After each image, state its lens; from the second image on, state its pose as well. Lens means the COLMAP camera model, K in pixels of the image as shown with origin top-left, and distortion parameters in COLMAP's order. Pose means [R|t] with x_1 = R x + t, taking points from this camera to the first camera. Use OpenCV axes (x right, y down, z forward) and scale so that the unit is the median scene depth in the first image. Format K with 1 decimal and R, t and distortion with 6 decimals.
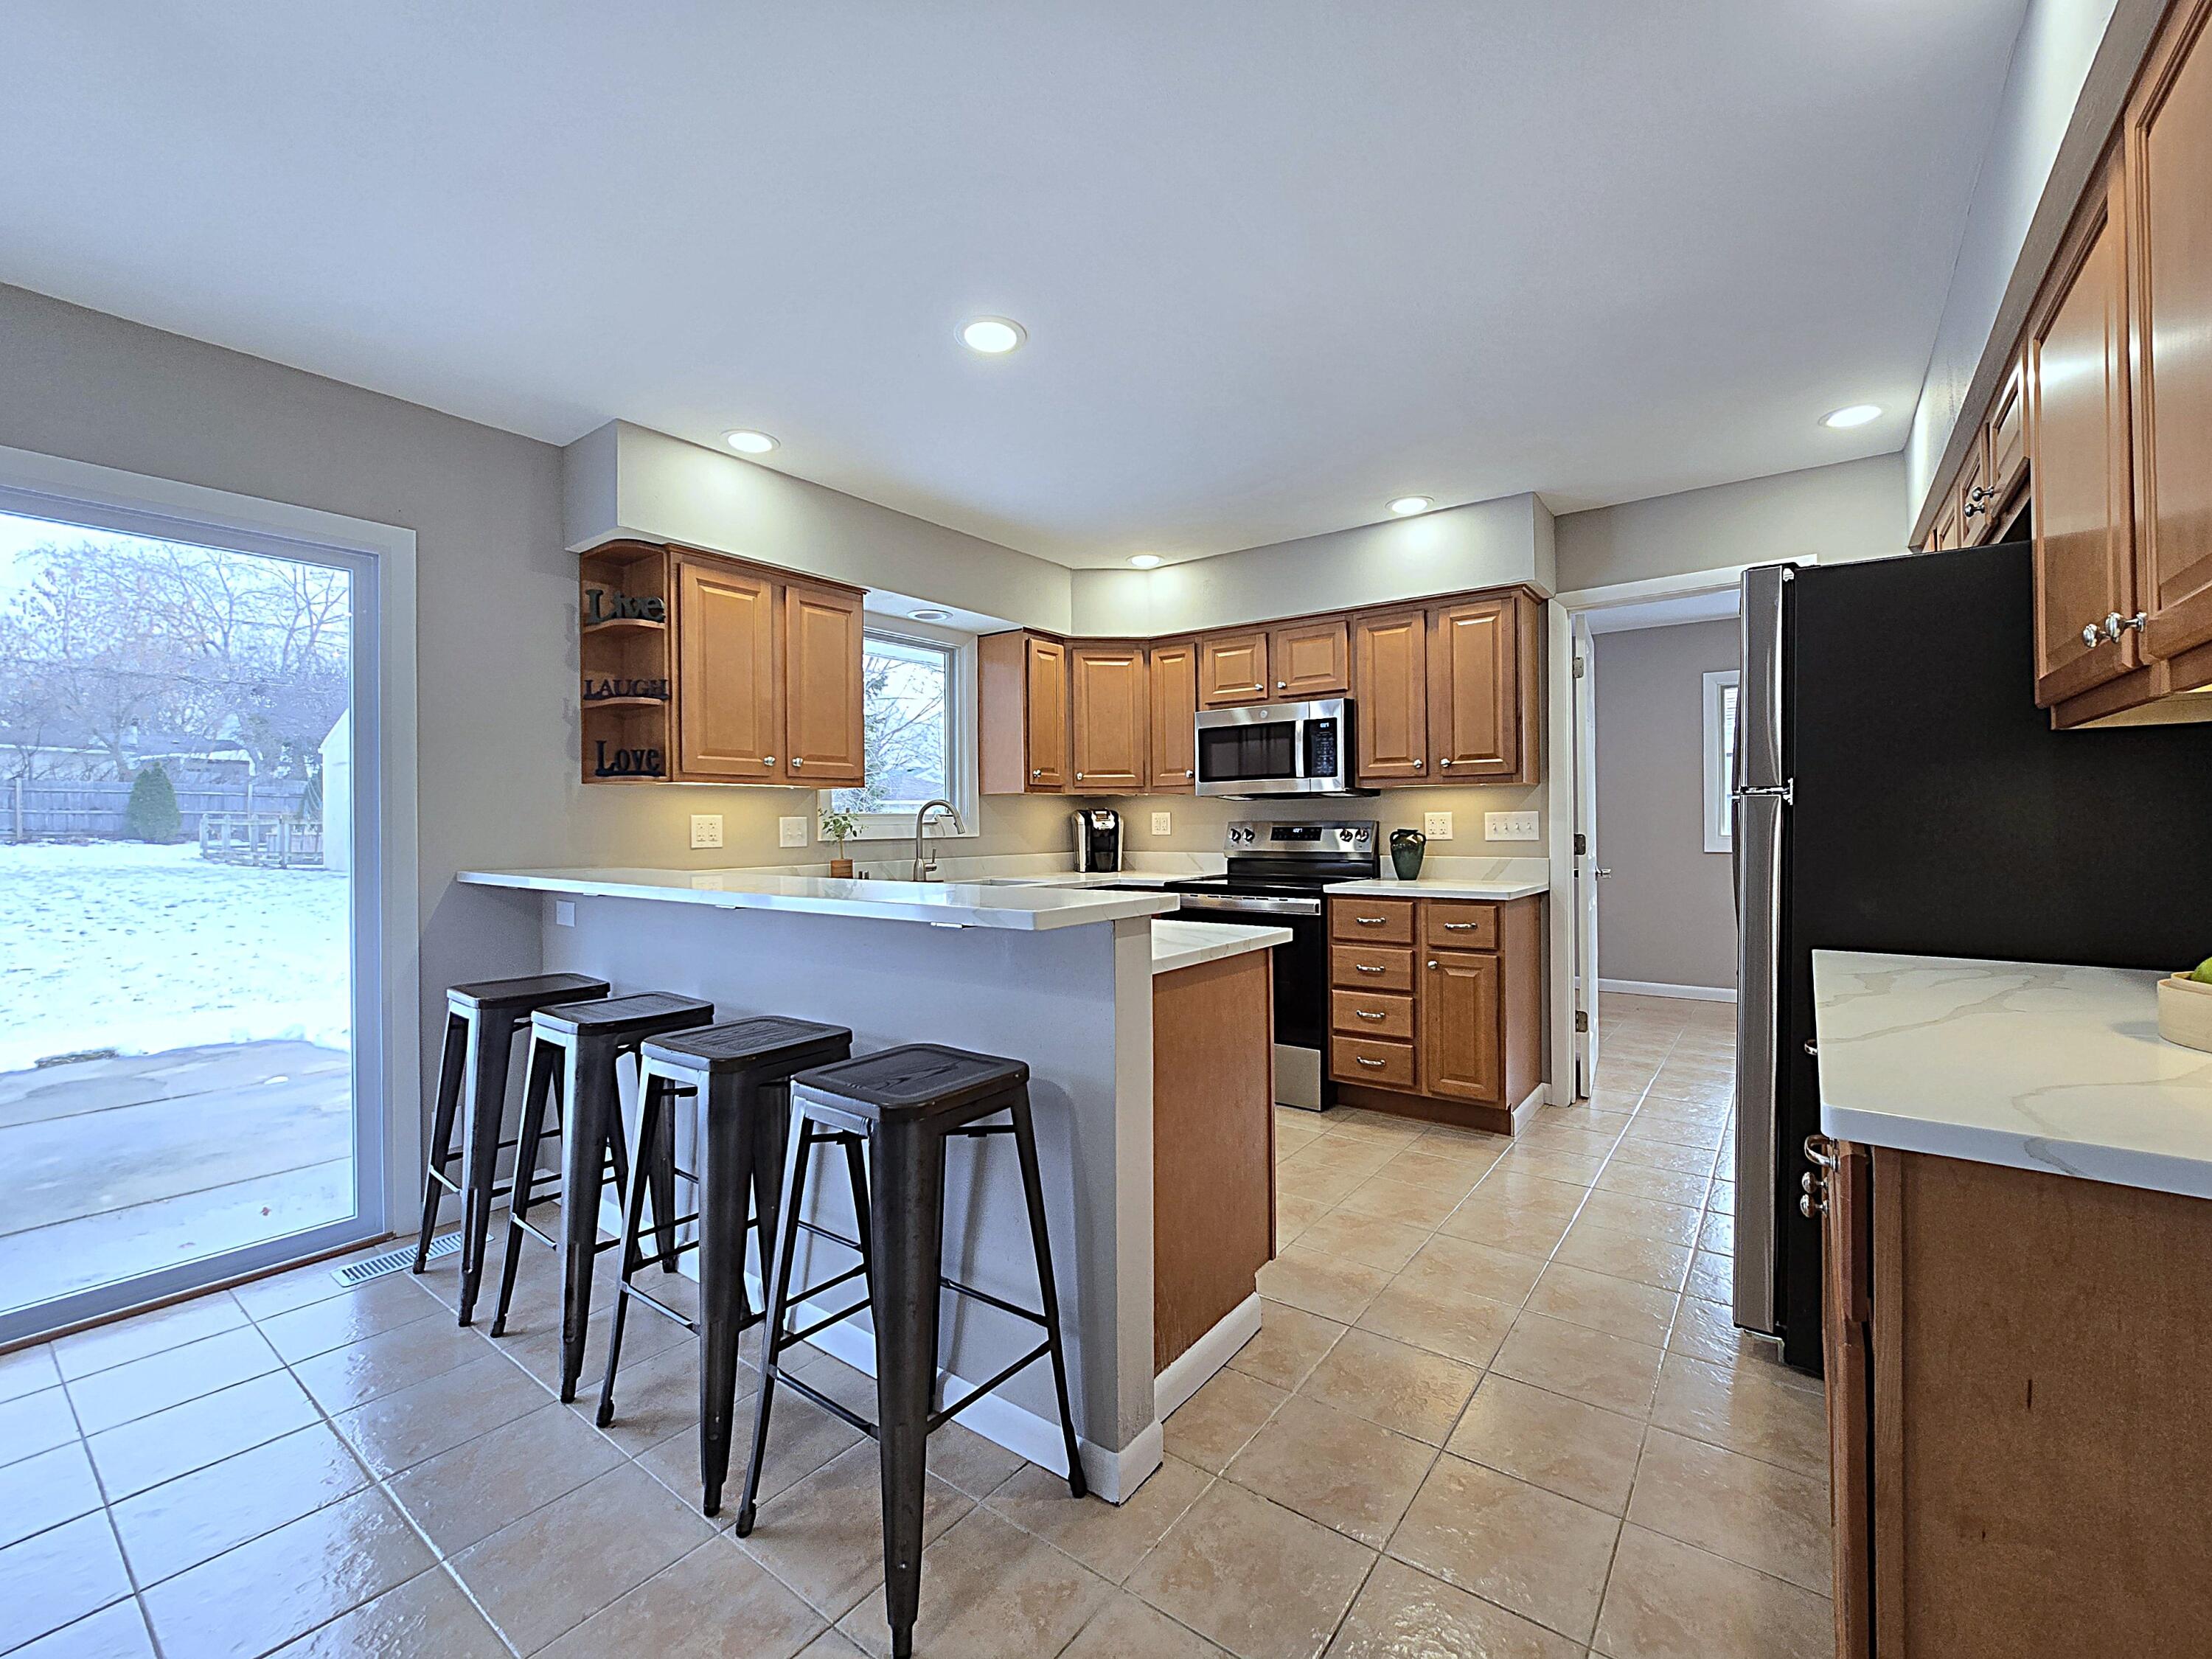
lens RADIAL K [[906.4, 0, 1138.7], [0, 906.4, 830.3], [0, 0, 1]] dist [-0.008581, -0.000517]
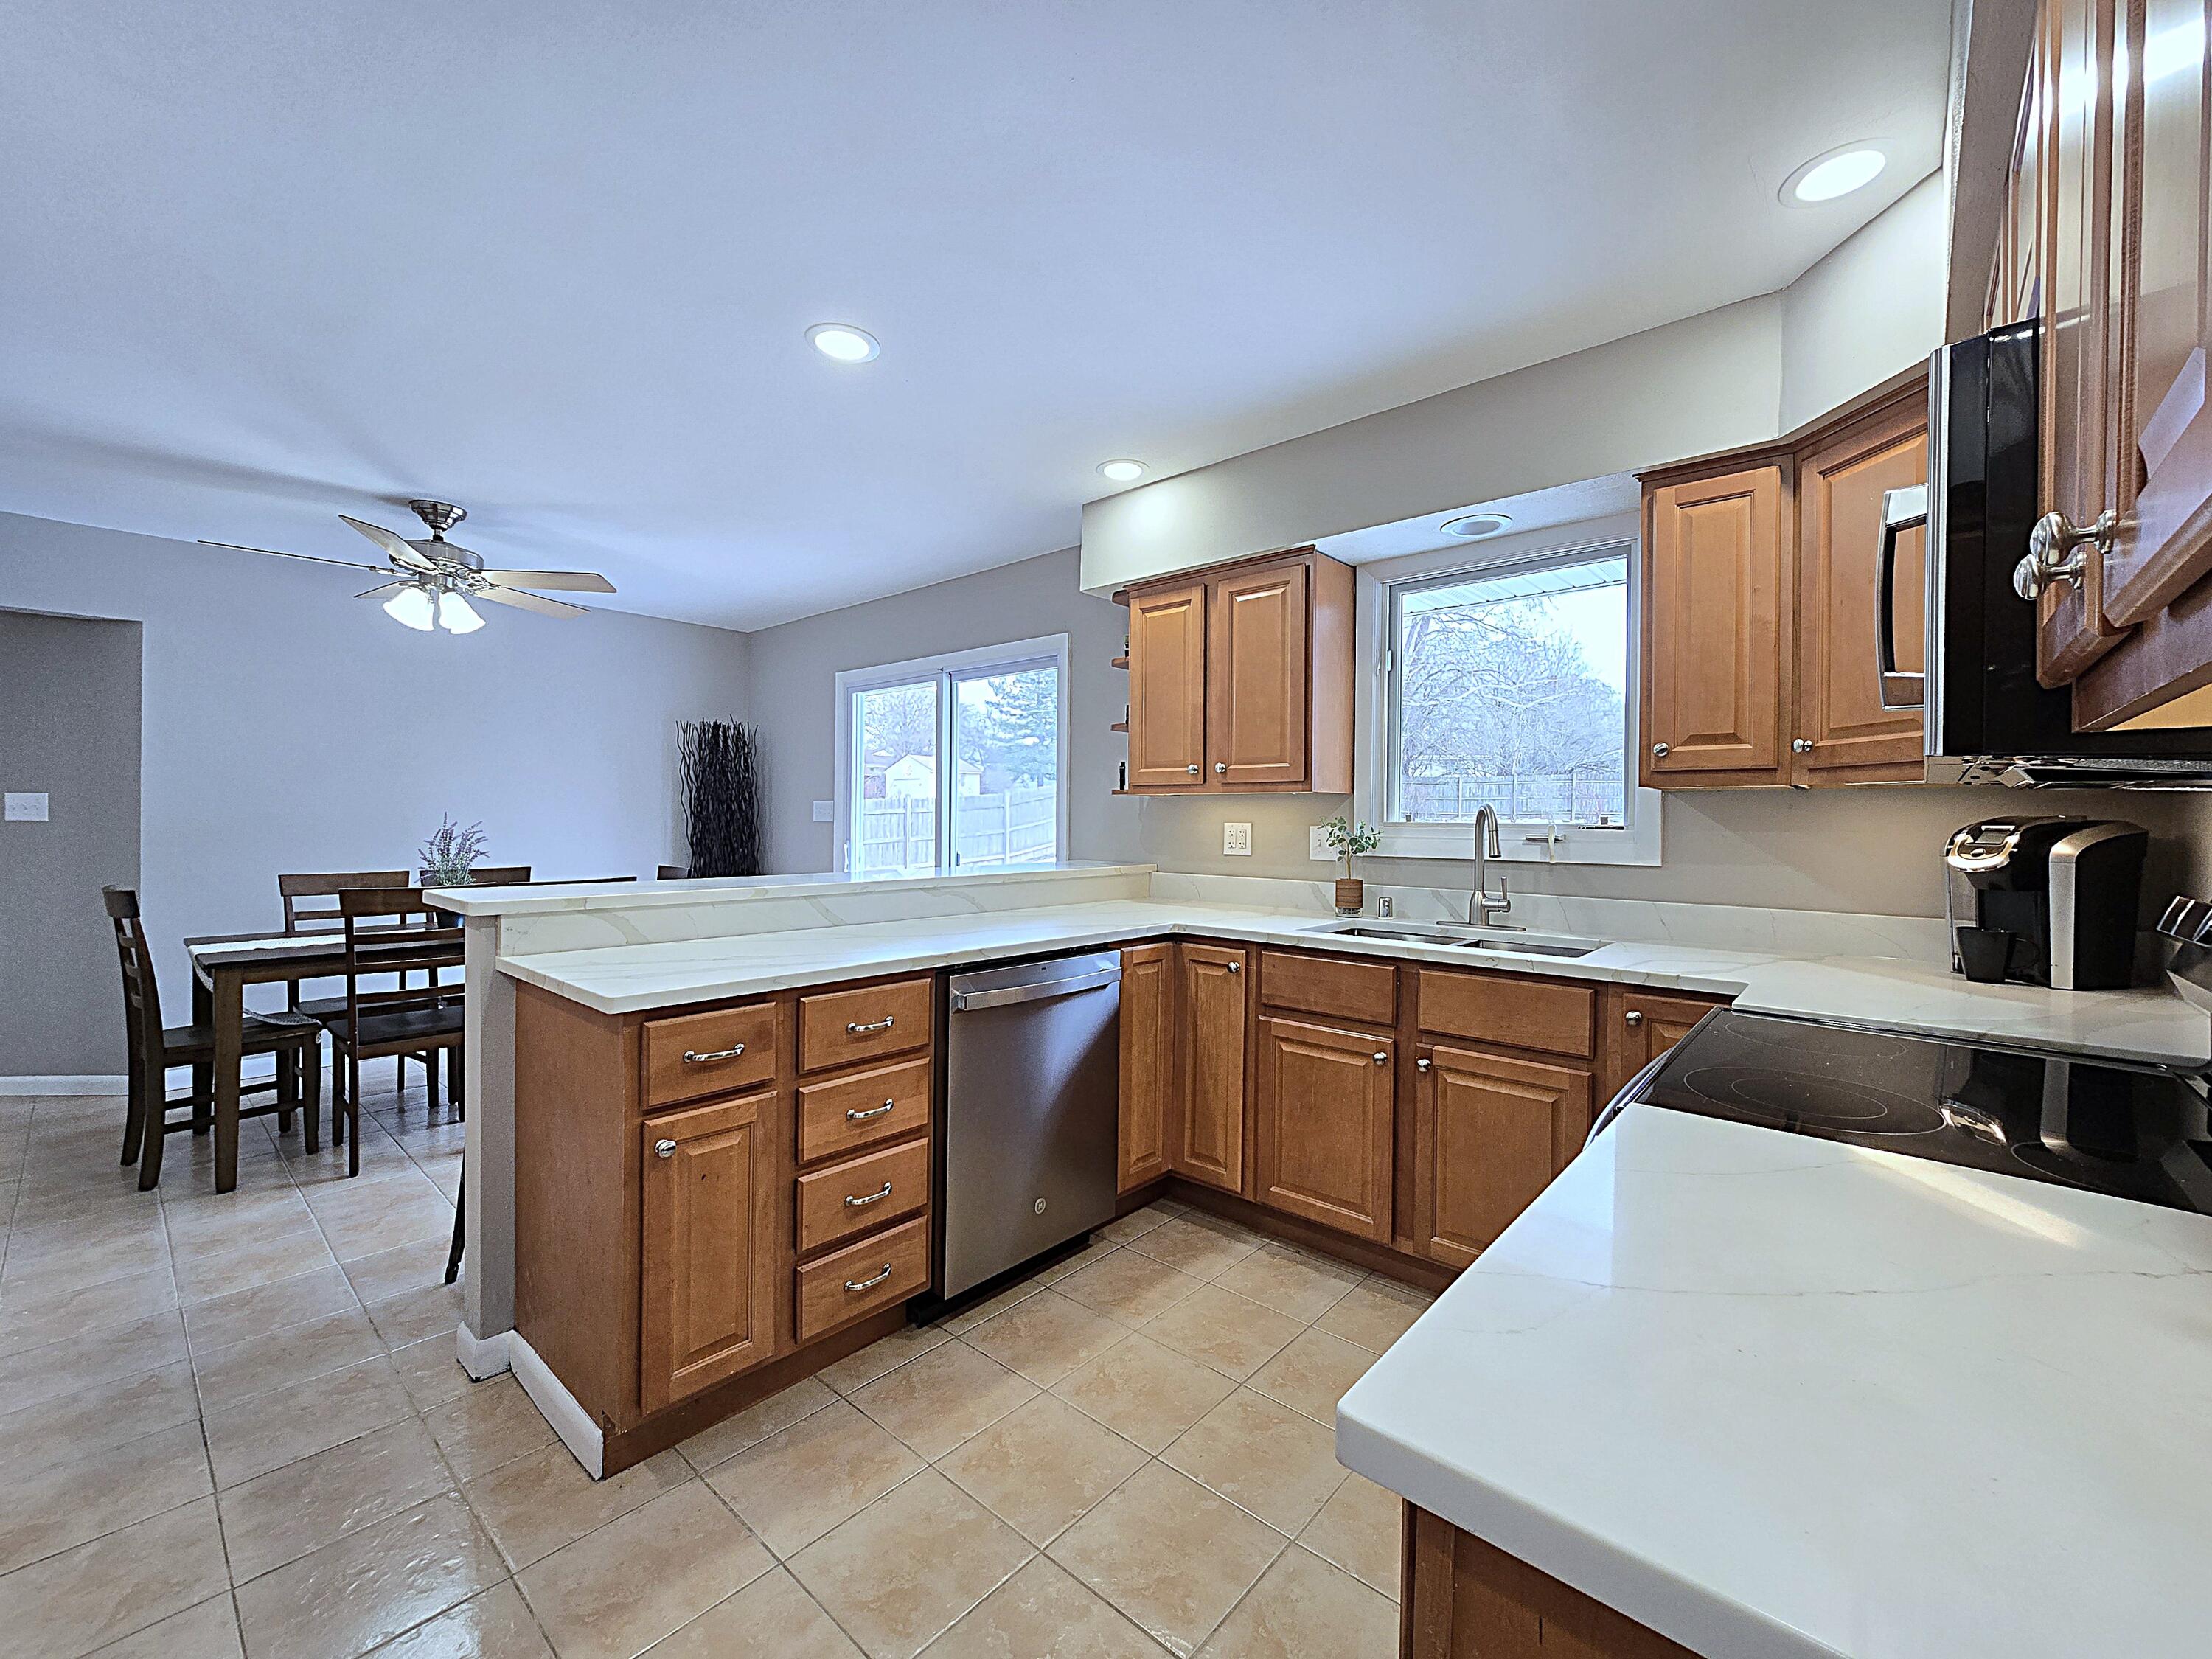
lens RADIAL K [[906.4, 0, 1112.3], [0, 906.4, 824.0], [0, 0, 1]] dist [-0.008581, -0.000517]
pose [[-0.099141, 0.015907, -0.994946, 0.577879], [-0.018360, 0.999673, 0.017813, -0.032936], [0.994904, 0.020034, -0.098816, 1.009140]]
